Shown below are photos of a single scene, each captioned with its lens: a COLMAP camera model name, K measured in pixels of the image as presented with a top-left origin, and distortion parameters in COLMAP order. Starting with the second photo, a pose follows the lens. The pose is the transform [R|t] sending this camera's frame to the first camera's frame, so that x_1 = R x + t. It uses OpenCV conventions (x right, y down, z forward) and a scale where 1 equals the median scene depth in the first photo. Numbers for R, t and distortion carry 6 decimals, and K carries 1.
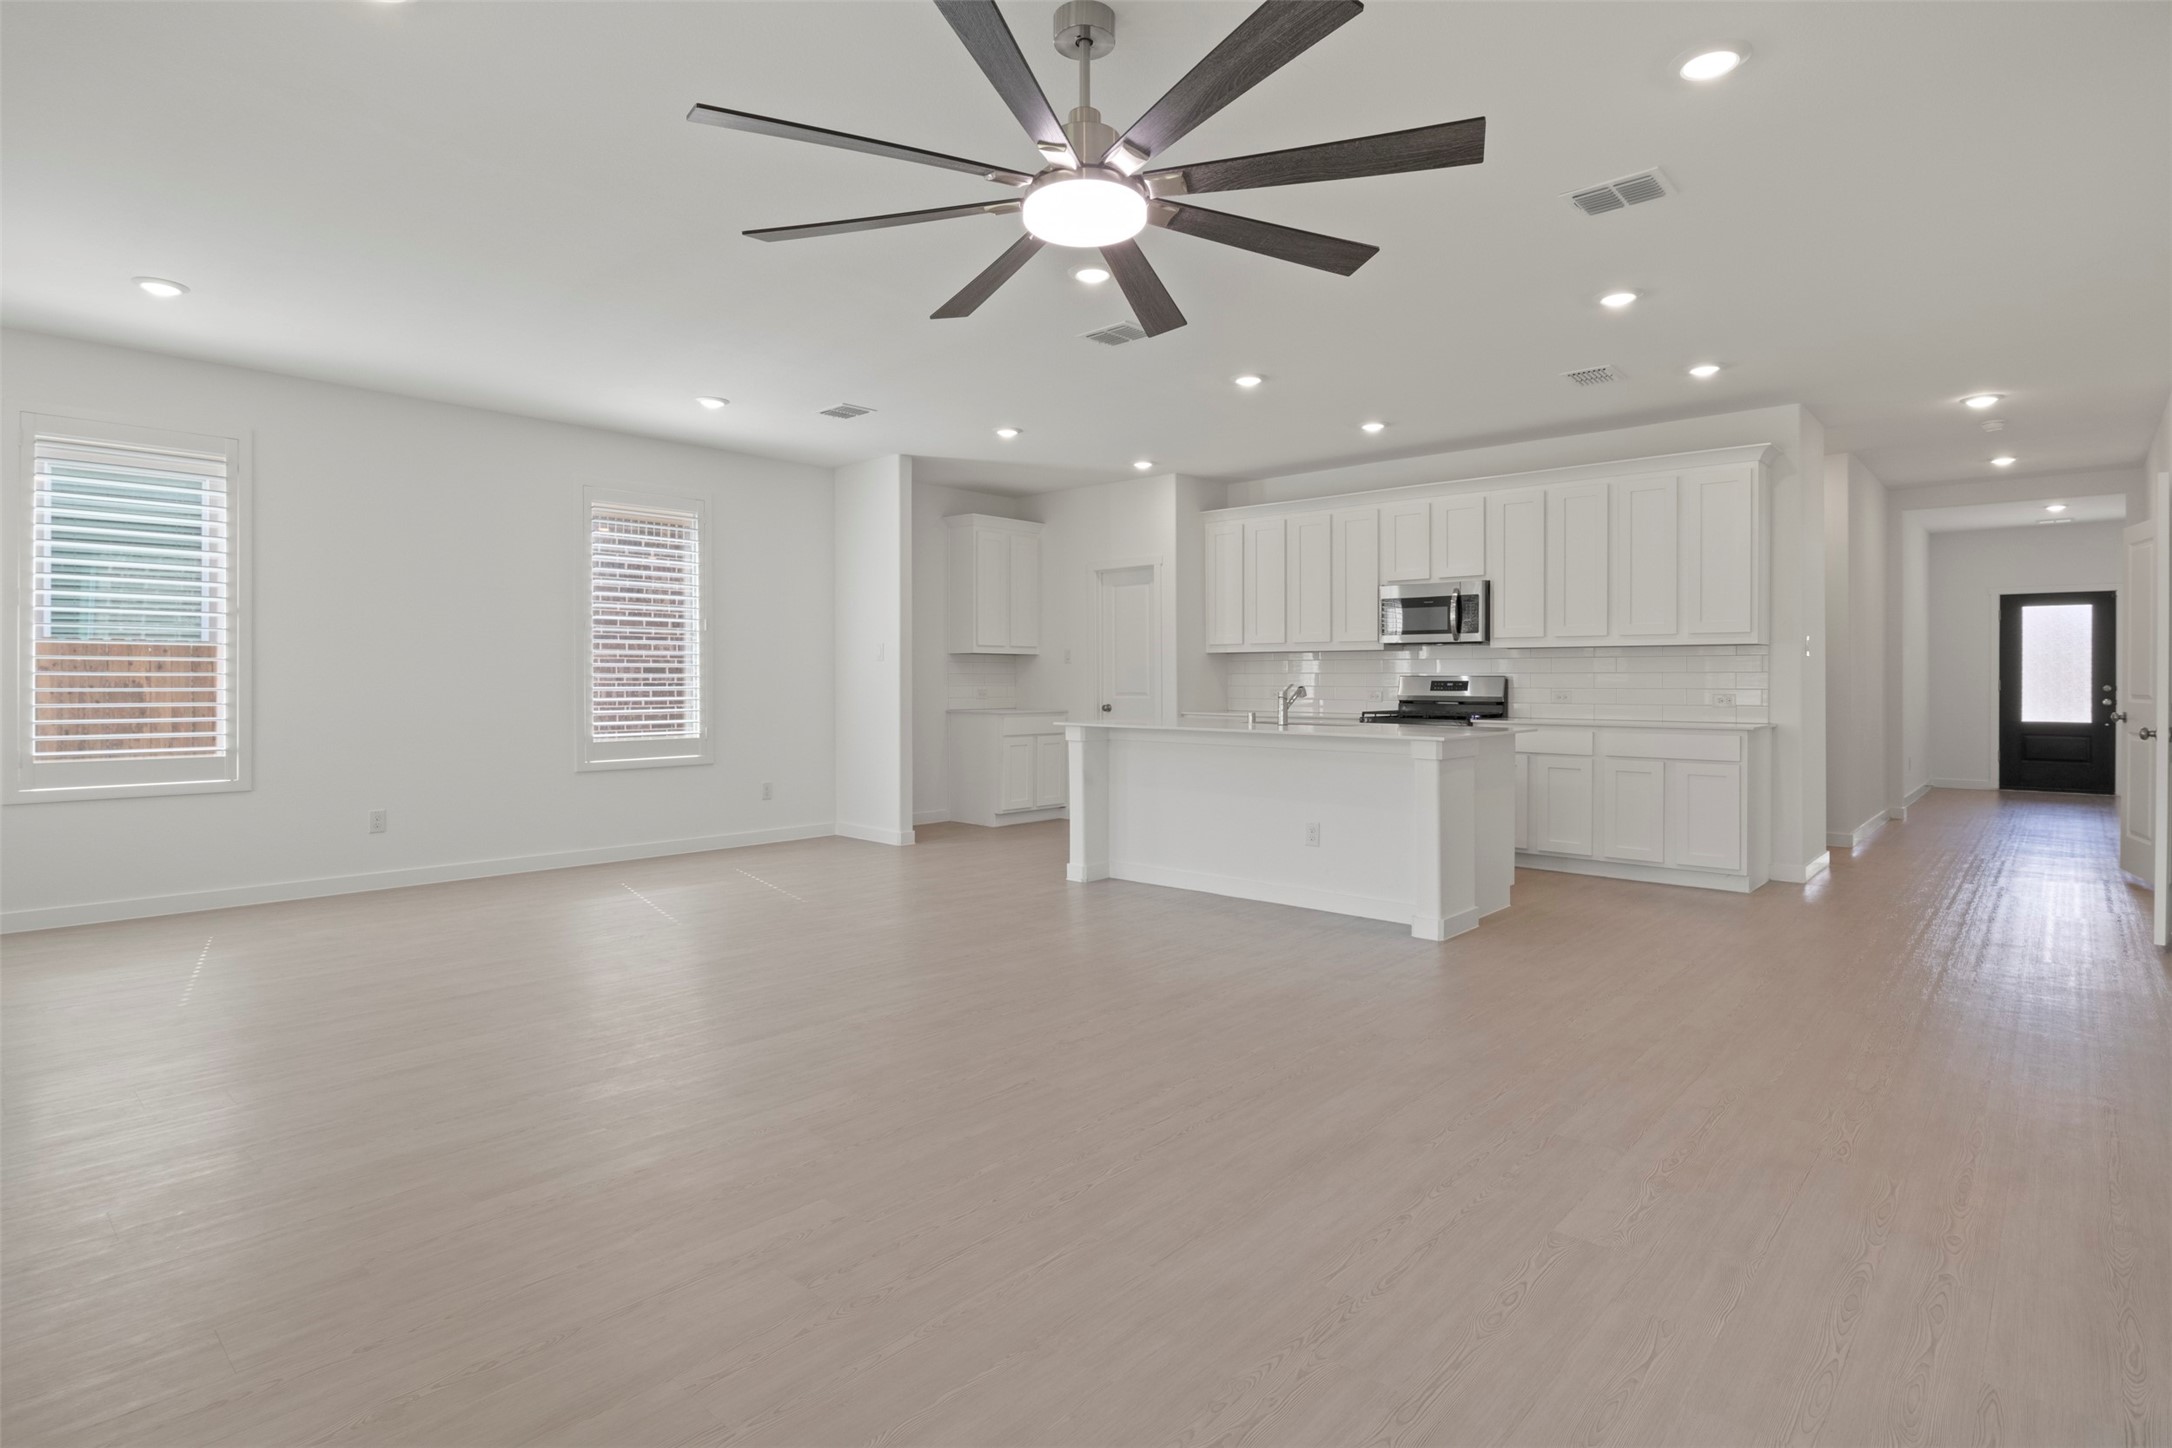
lens RADIAL K [[1103.9, 0, 1093.7], [0, 1103.9, 684.3], [0, 0, 1]] dist [-0.002779, -0.019462]
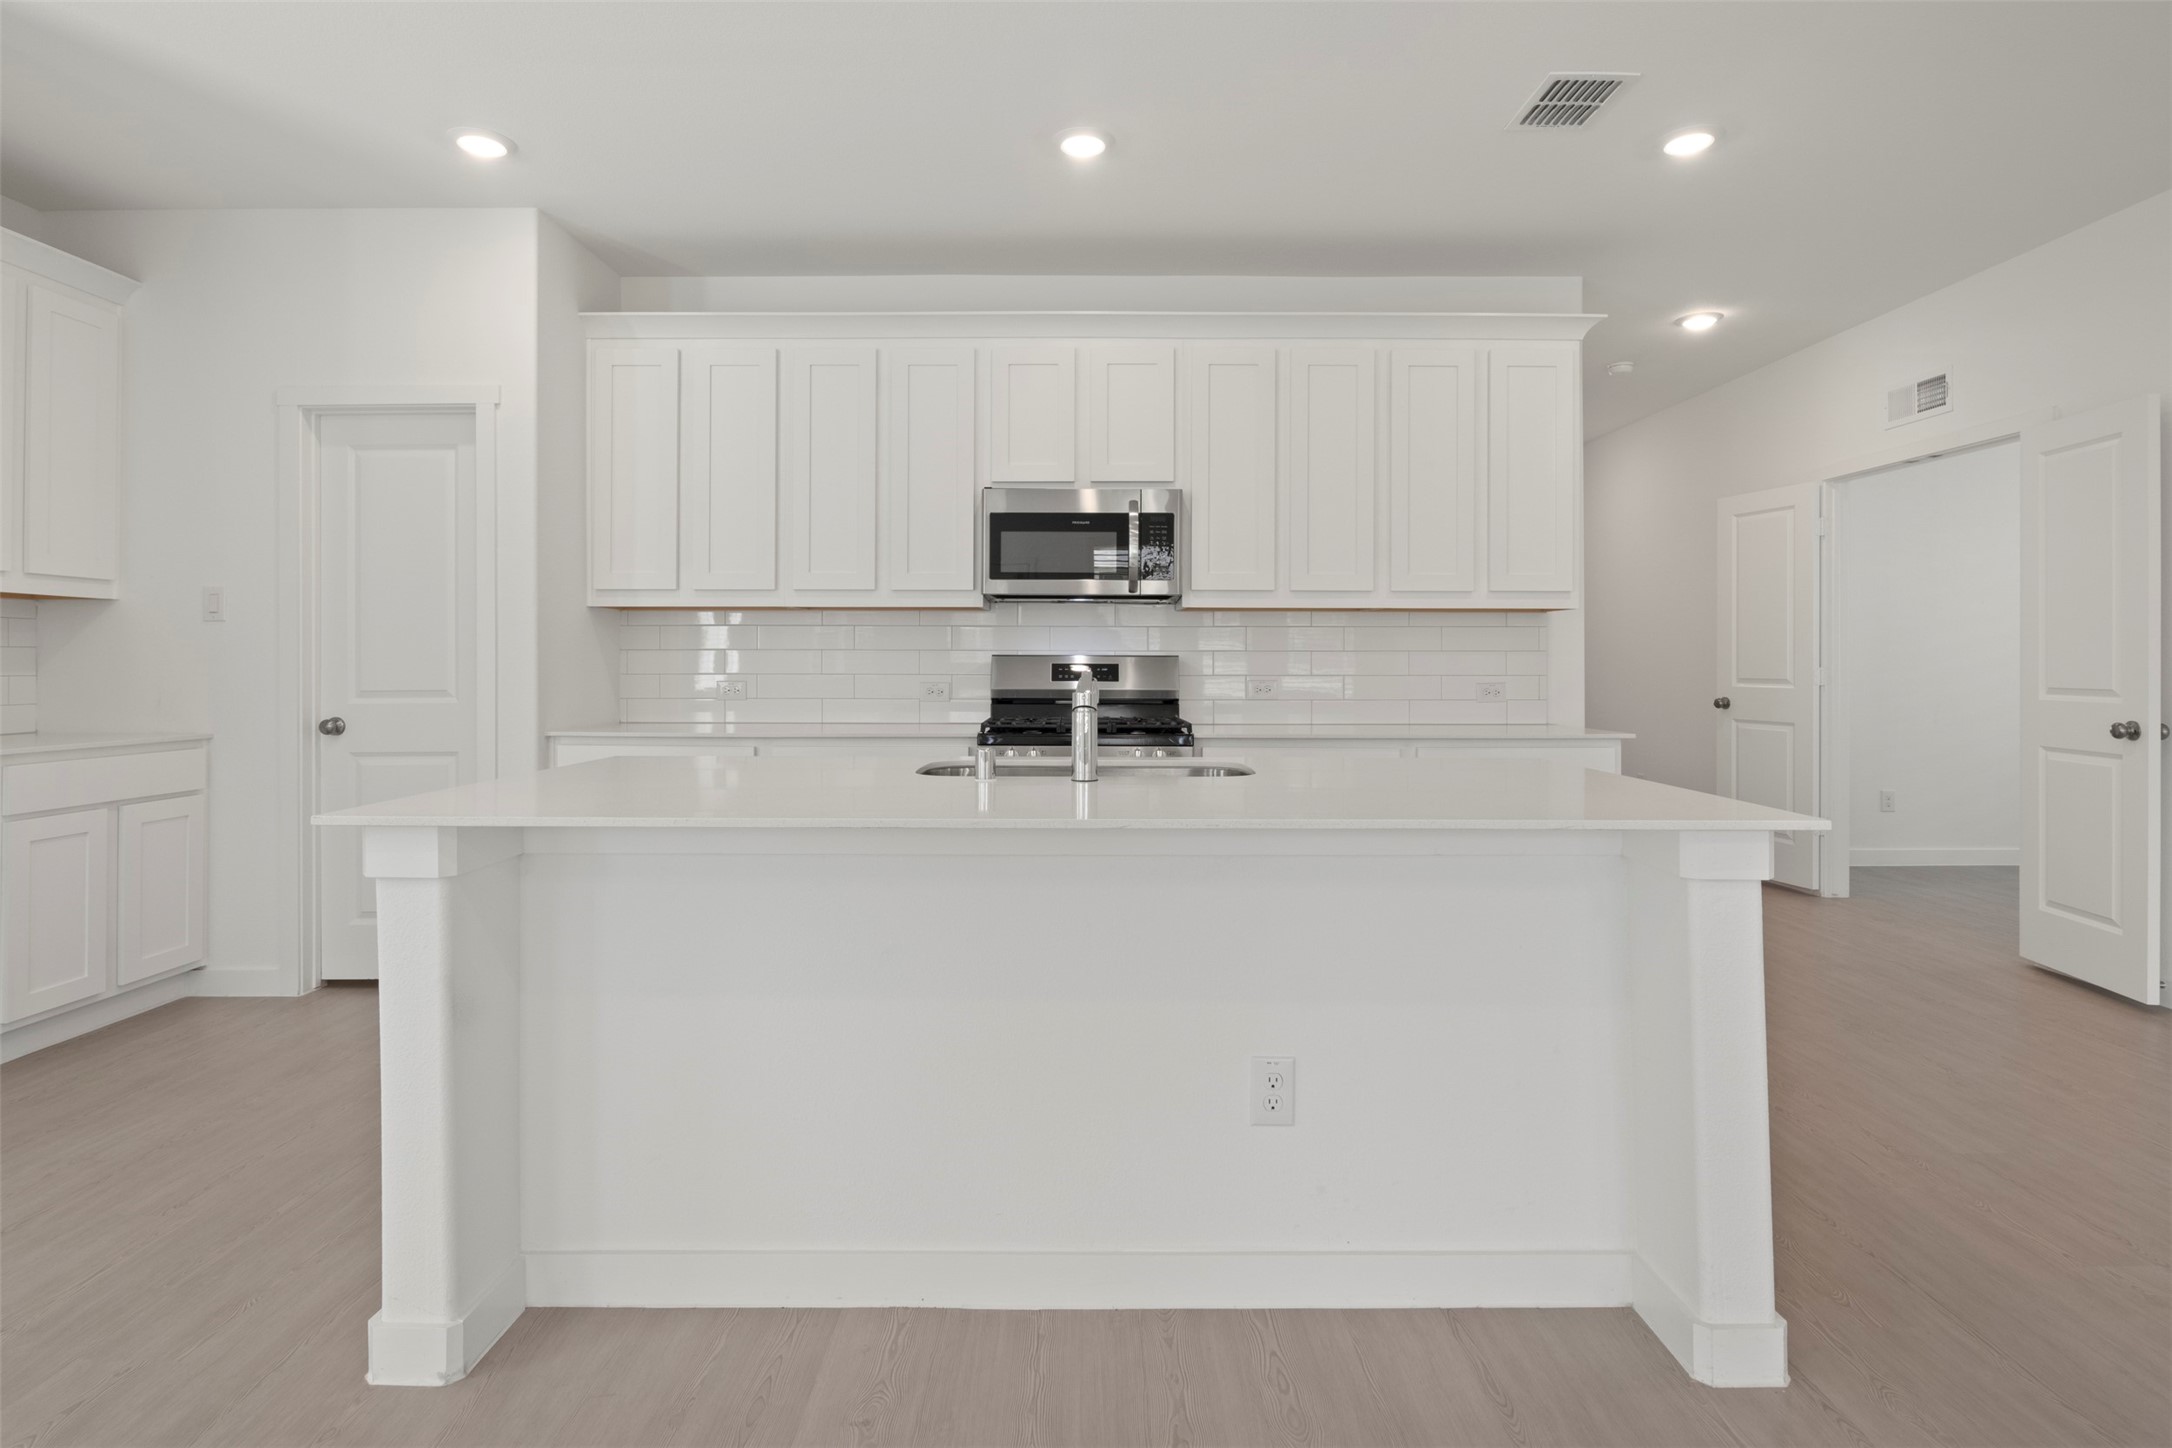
lens RADIAL K [[1110.9, 0, 1090.6], [0, 1110.9, 643.5], [0, 0, 1]] dist [-0.000925, -0.000846]
pose [[0.743635, 0.005079, 0.668566, -0.062794], [0.002235, 0.999947, -0.010083, -0.006549], [-0.668582, 0.008993, 0.743584, 0.513435]]
